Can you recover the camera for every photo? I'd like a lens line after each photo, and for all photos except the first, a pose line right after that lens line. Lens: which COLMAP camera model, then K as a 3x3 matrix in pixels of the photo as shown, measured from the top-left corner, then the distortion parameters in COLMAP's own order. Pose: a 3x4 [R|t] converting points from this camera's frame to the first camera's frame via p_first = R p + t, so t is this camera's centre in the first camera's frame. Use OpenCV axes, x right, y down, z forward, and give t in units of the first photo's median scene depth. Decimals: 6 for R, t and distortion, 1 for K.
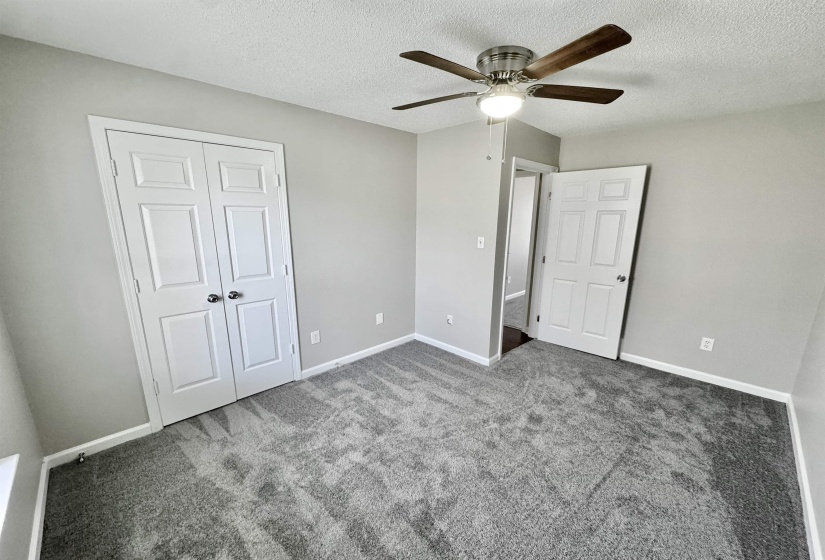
lens RADIAL K [[329.5, 0, 413.4], [0, 329.5, 290.4], [0, 0, 1]] dist [-0.000953, -0.000198]
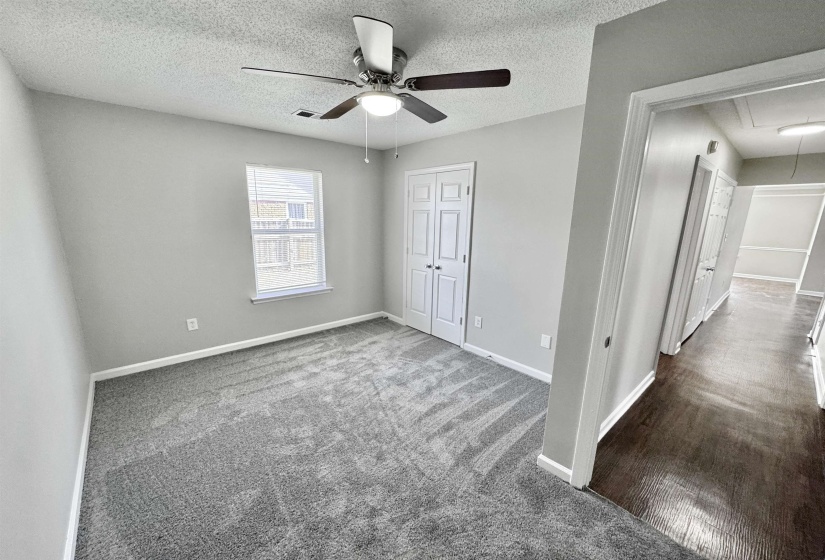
lens RADIAL K [[329.5, 0, 413.4], [0, 329.5, 290.4], [0, 0, 1]] dist [-0.000953, -0.000198]
pose [[-0.045072, 0.214845, -0.975608, 0.989680], [-0.246232, 0.944080, 0.219278, -0.193683], [0.968162, 0.250109, 0.010350, 0.892574]]
